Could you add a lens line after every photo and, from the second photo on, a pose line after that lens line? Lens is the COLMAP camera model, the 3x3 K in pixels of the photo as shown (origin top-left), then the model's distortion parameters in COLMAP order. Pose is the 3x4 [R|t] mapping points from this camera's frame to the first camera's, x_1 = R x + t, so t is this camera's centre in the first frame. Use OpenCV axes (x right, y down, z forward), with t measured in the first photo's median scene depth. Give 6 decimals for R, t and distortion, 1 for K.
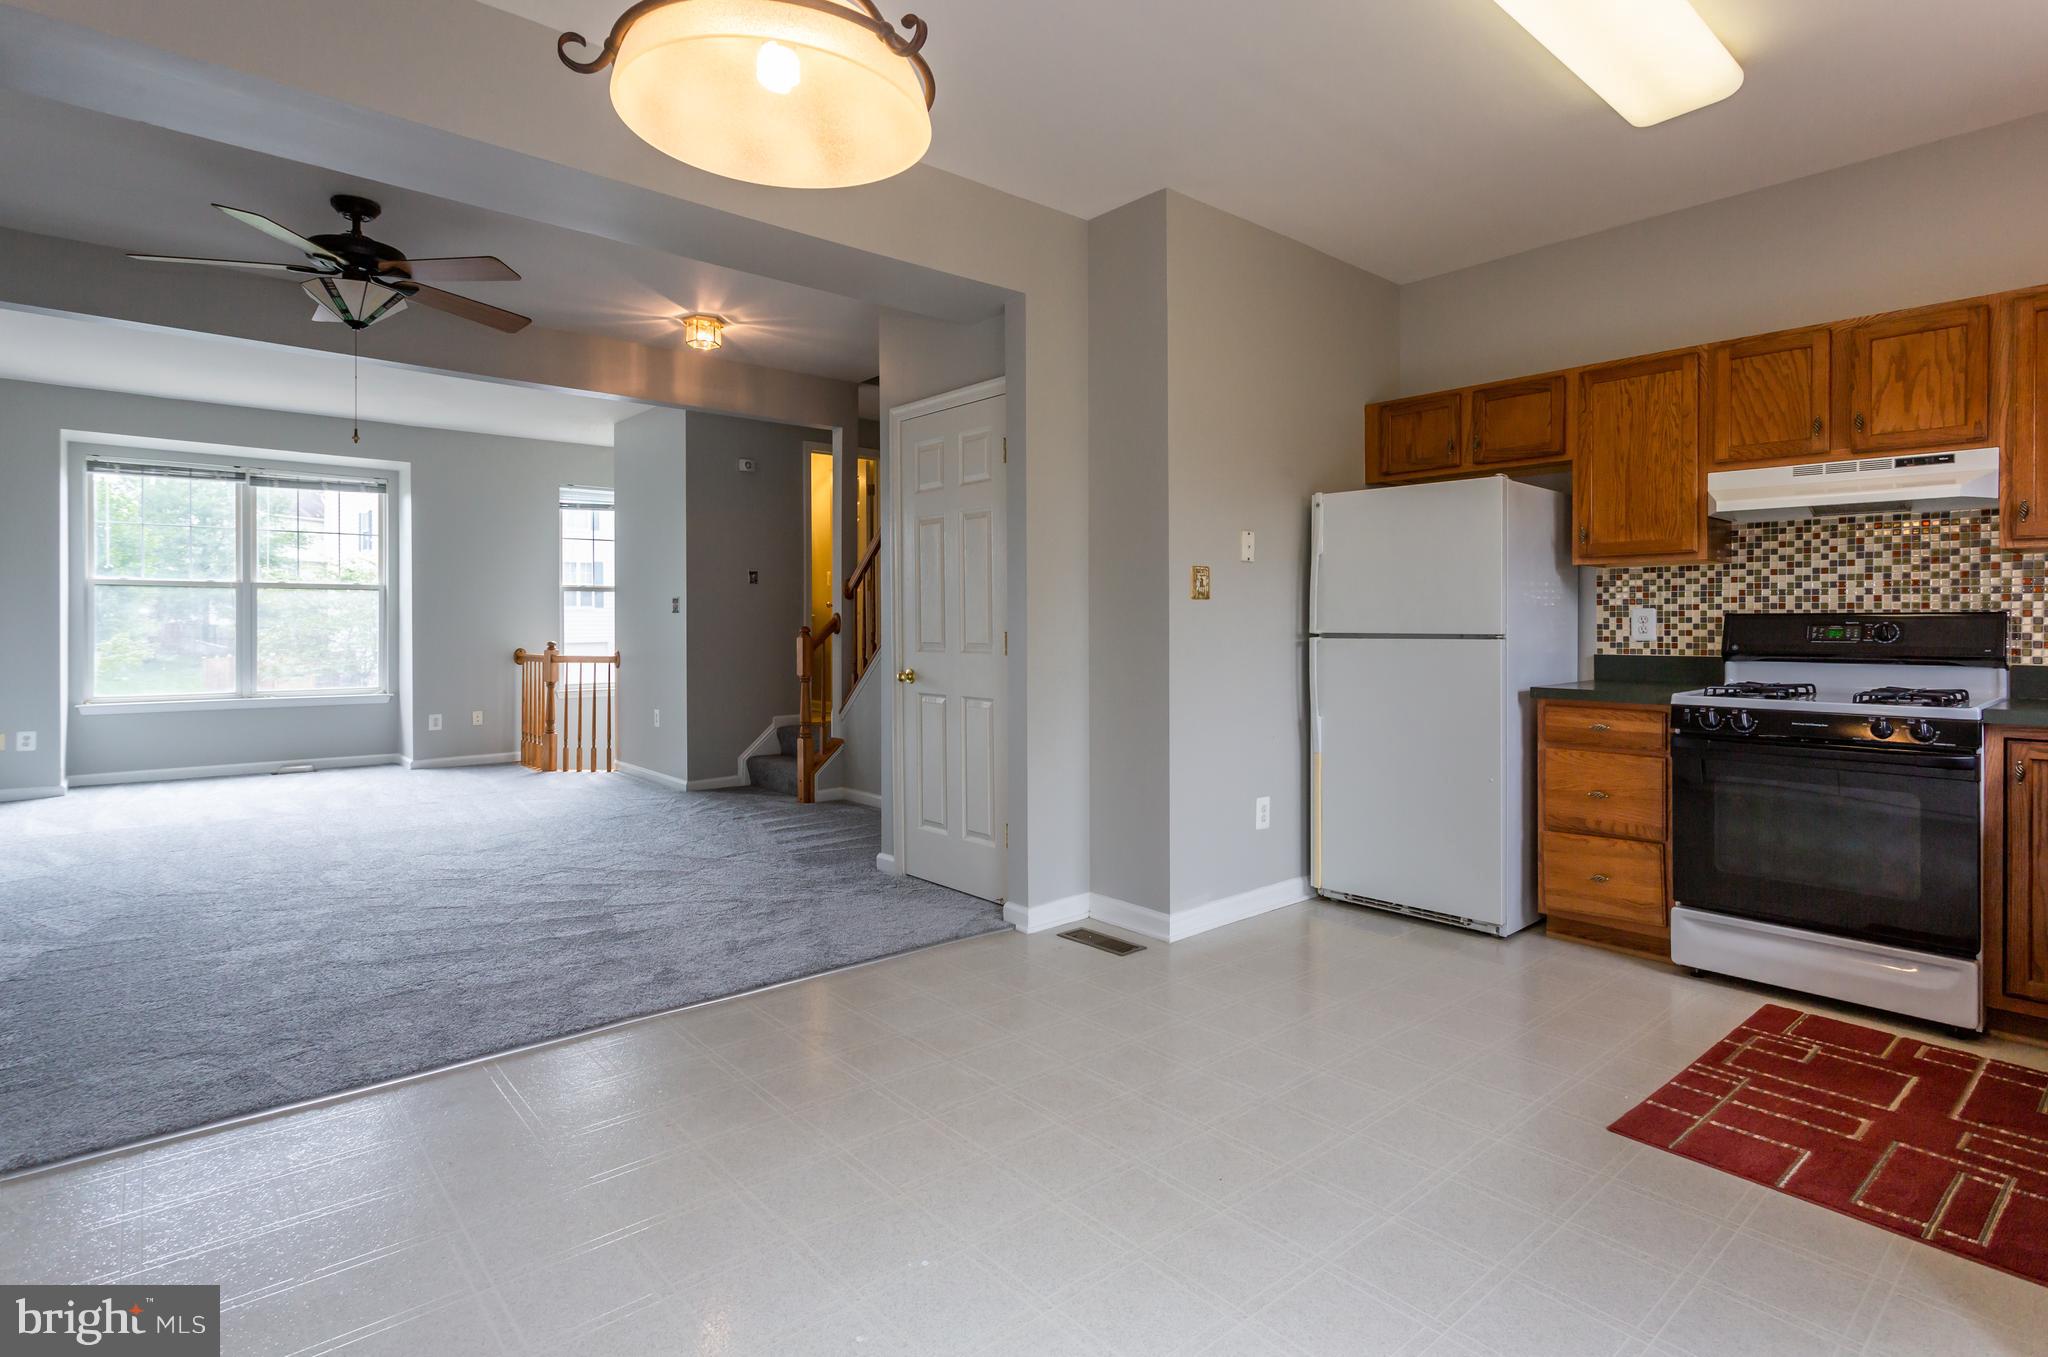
lens RADIAL K [[1019.5, 0, 1068.6], [0, 1019.5, 617.9], [0, 0, 1]] dist [0.000707, 0.001285]
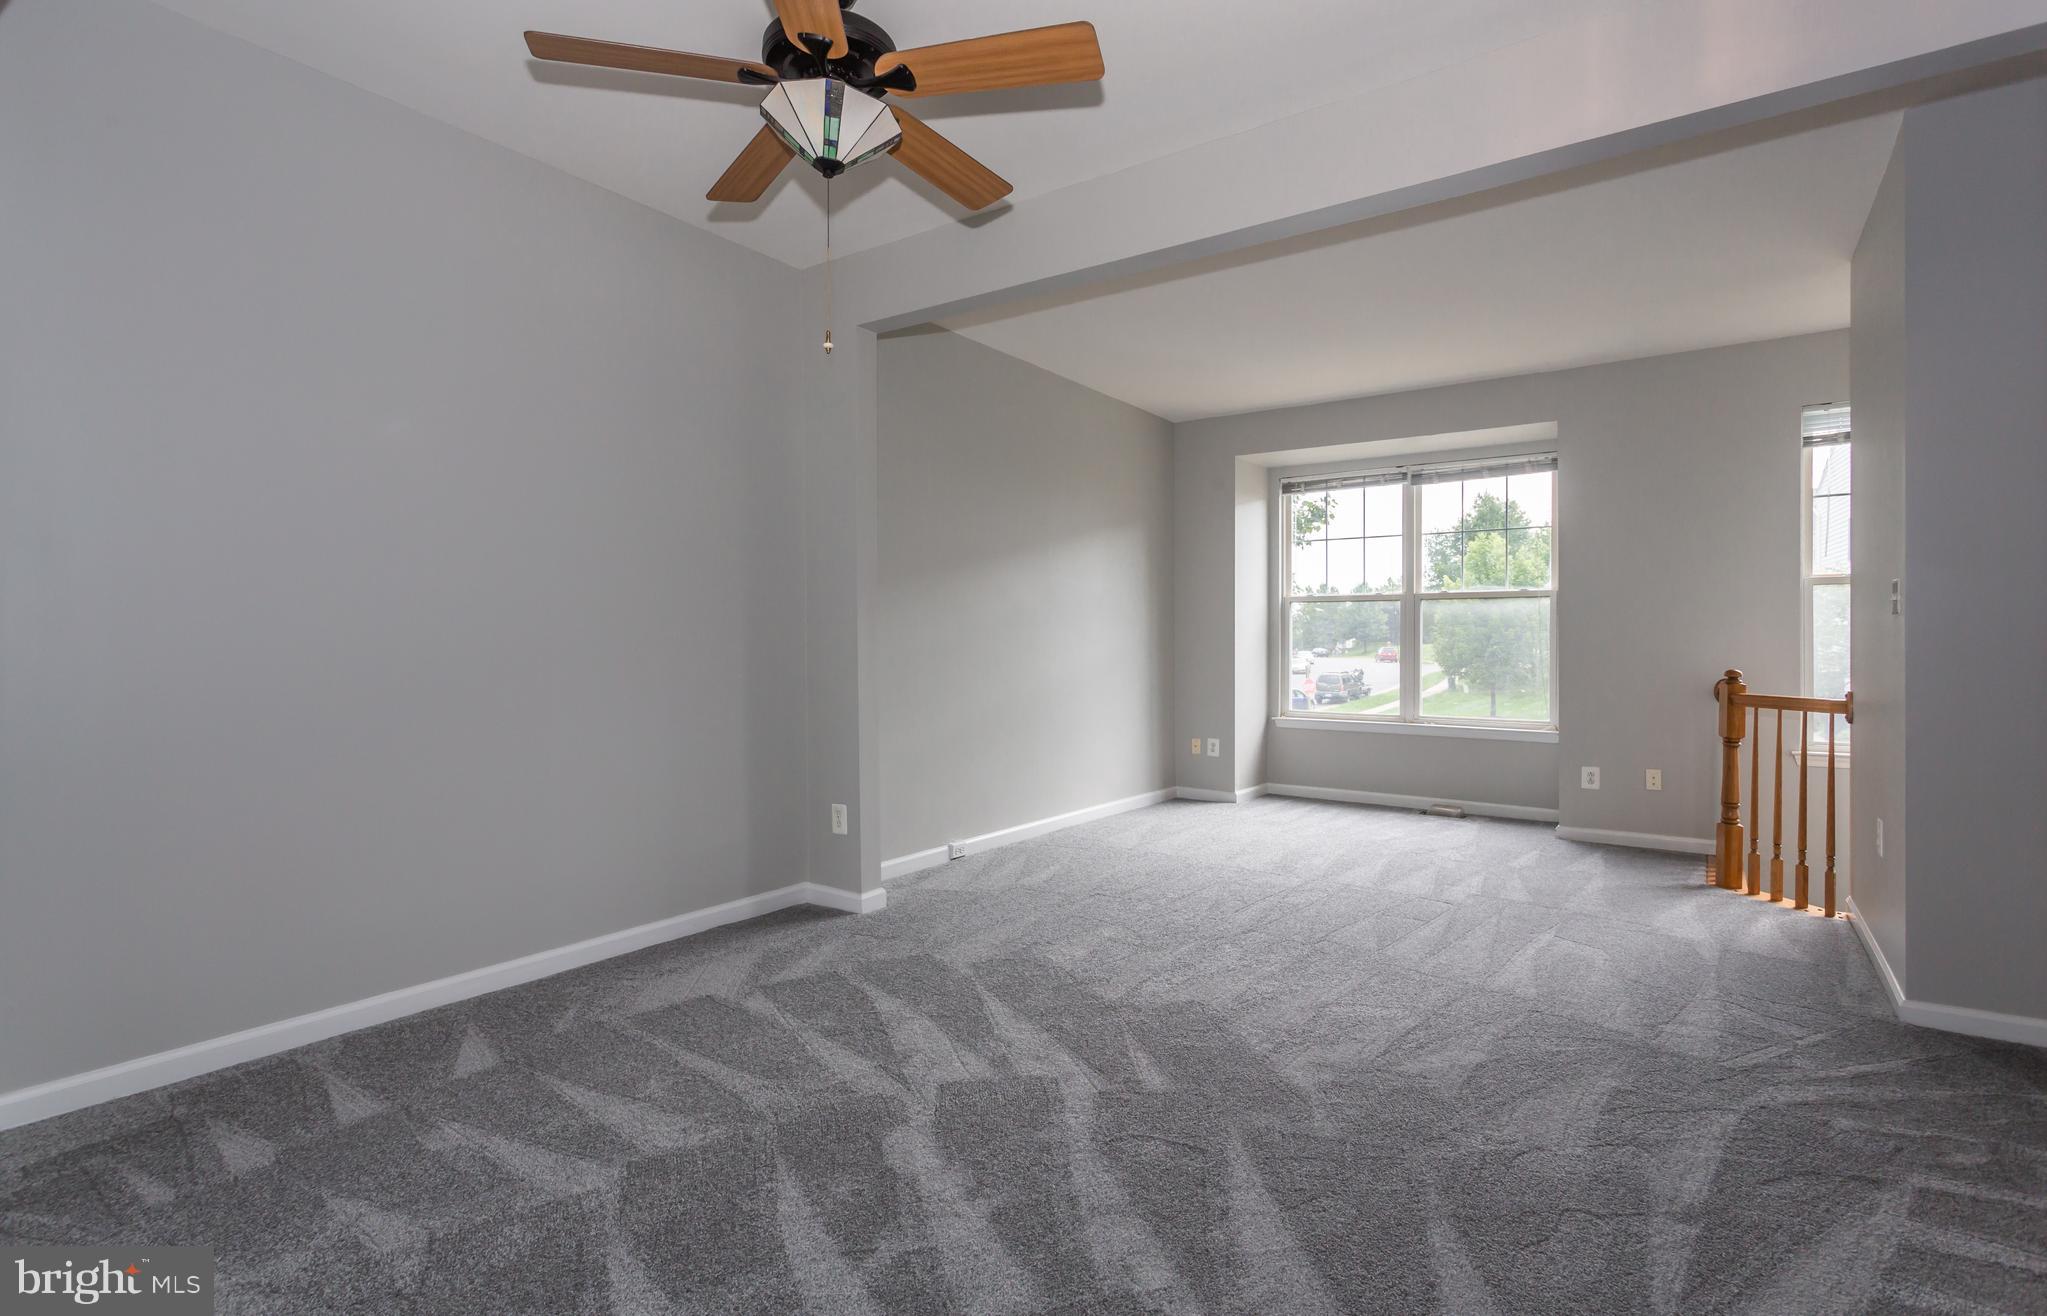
lens RADIAL K [[978.0, 0, 1008.8], [0, 978.0, 655.6], [0, 0, 1]] dist [0.002447, -0.000610]
pose [[0.212937, 0.014407, -0.976960, -0.040404], [0.003383, 0.999874, 0.015483, 0.004582], [0.977060, -0.006602, 0.212862, 0.472360]]
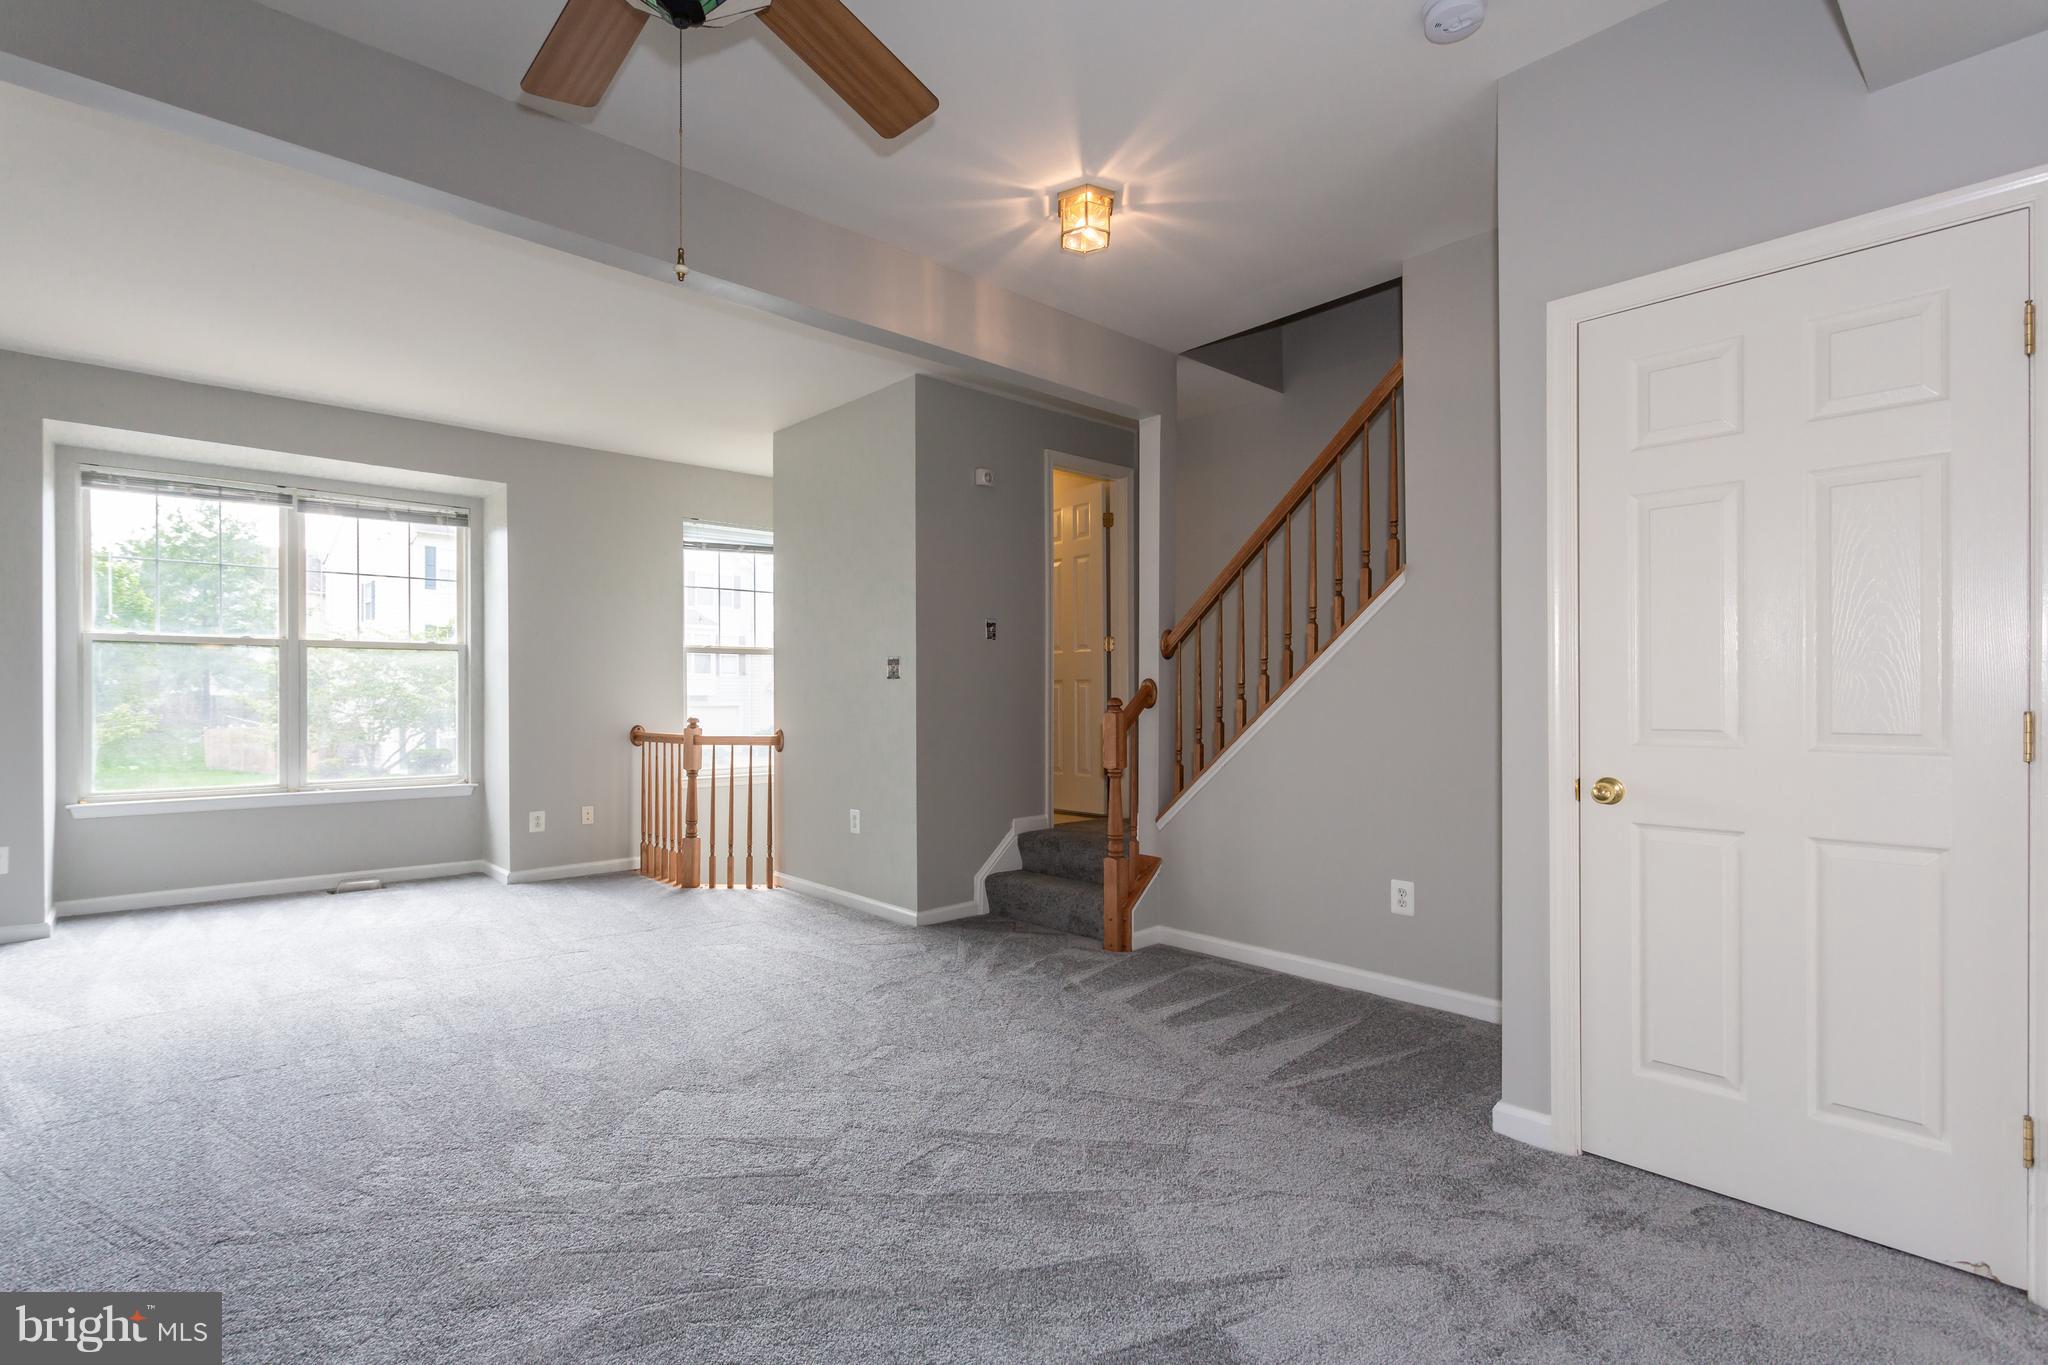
lens RADIAL K [[960.7, 0, 1030.9], [0, 960.7, 690.6], [0, 0, 1]] dist [-0.004352, 0.001741]
pose [[0.999931, 0.000445, 0.011707, -0.265604], [-0.000469, 0.999998, 0.002020, 0.001641], [-0.011706, -0.002026, 0.999929, 0.280600]]
